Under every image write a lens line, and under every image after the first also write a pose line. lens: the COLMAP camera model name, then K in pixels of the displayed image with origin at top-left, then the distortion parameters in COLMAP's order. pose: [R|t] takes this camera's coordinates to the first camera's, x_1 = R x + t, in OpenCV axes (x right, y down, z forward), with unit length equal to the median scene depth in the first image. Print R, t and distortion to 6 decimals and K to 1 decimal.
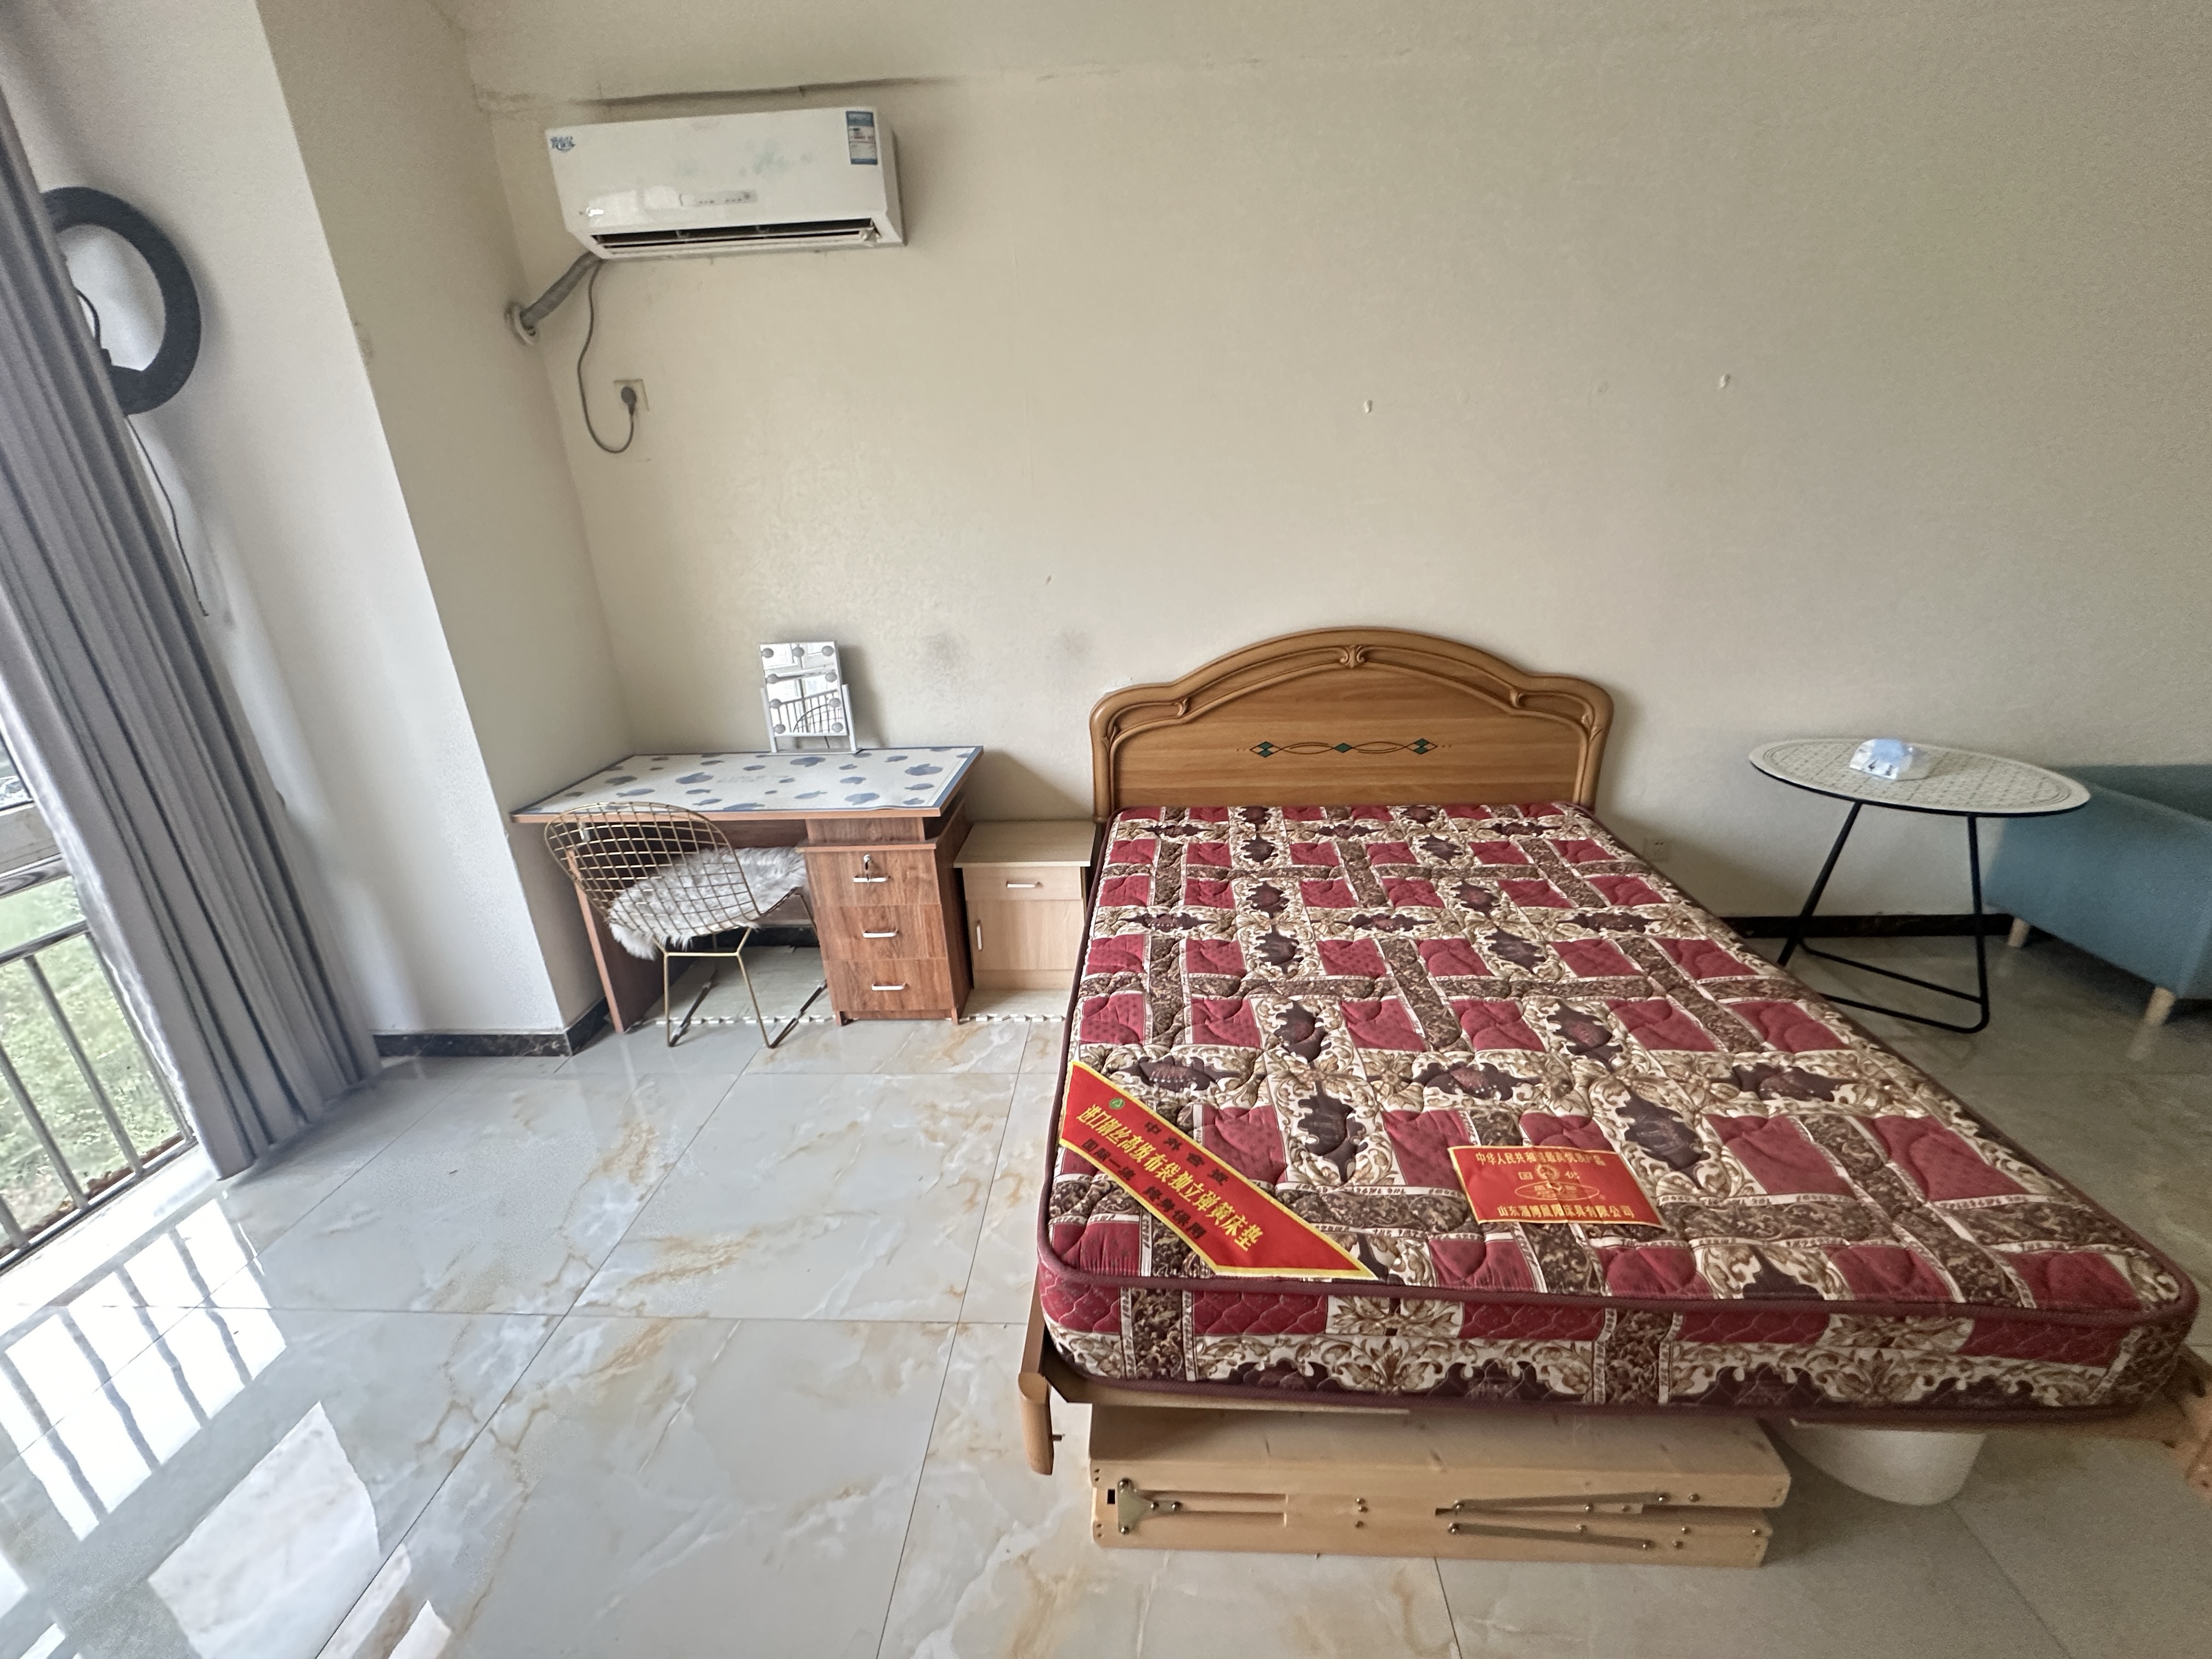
lens RADIAL K [[876.6, 0, 1109.2], [0, 876.6, 825.7], [0, 0, 1]] dist [-0.002819, 0.000241]
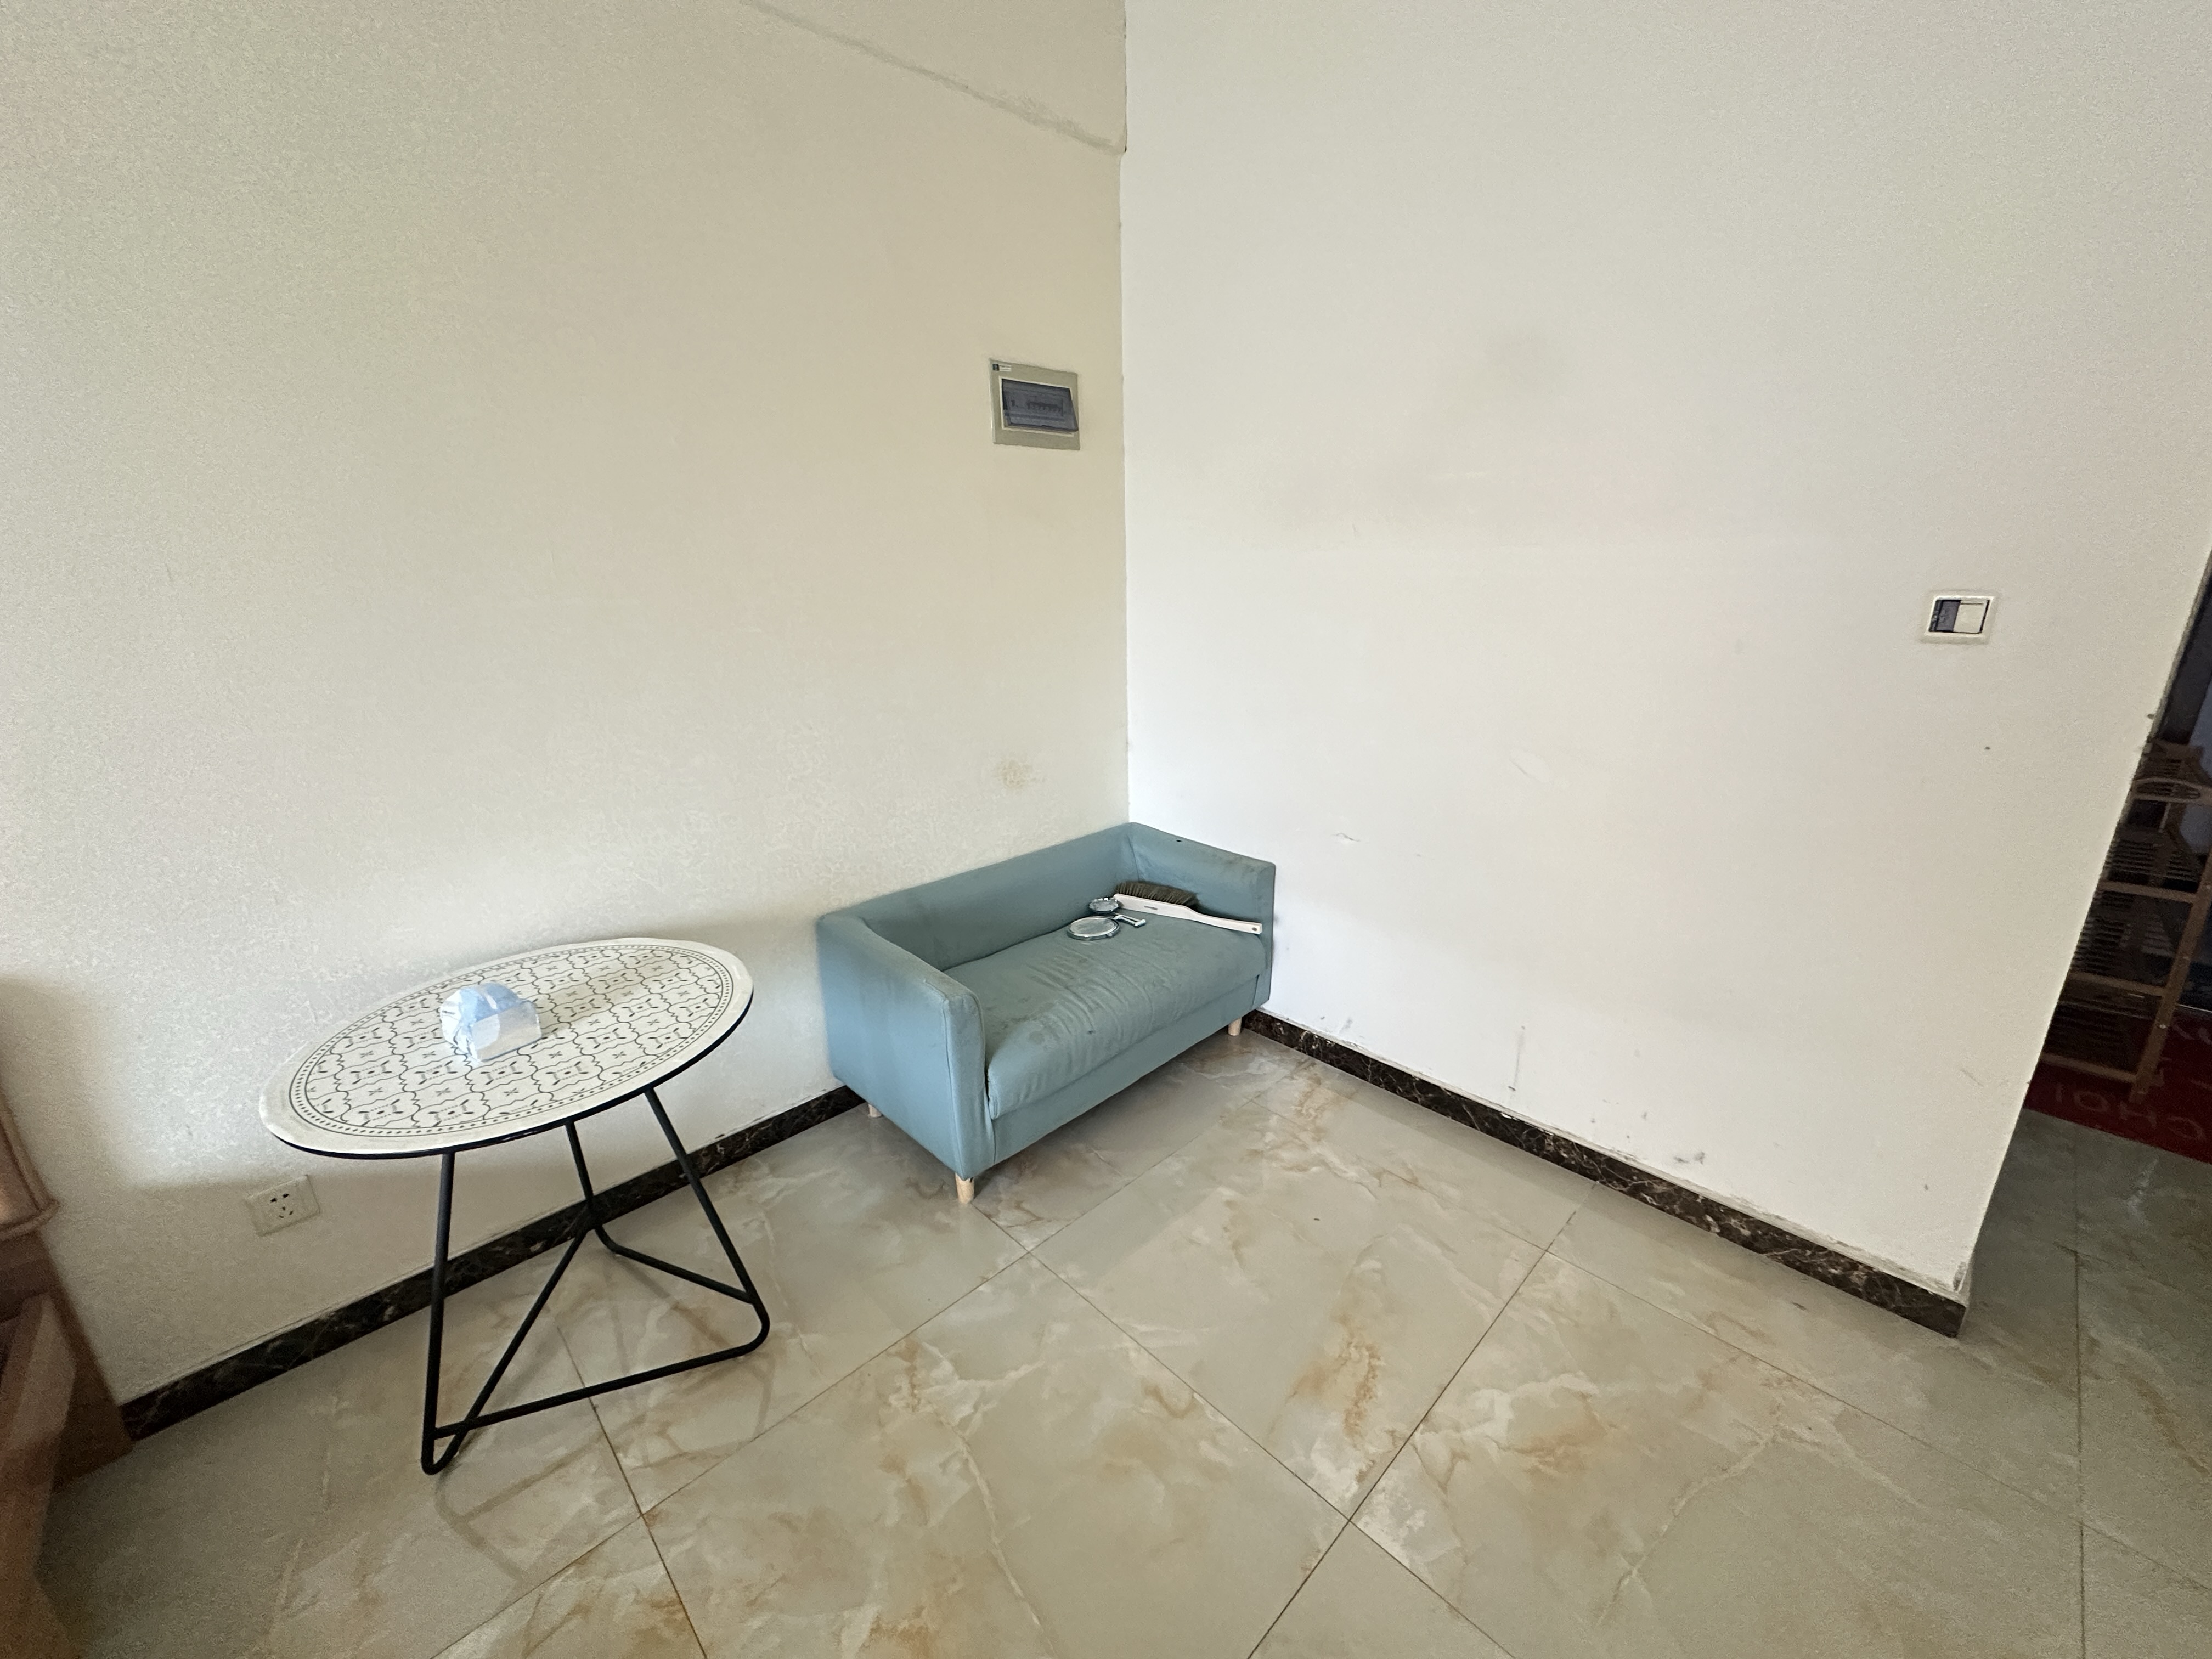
lens RADIAL K [[876.6, 0, 1106.4], [0, 876.6, 824.8], [0, 0, 1]] dist [-0.002819, 0.000241]
pose [[0.686064, -0.185534, 0.703486, 0.850108], [0.242711, 0.969911, 0.019098, -0.123160], [-0.685862, 0.157642, 0.710452, 0.277940]]
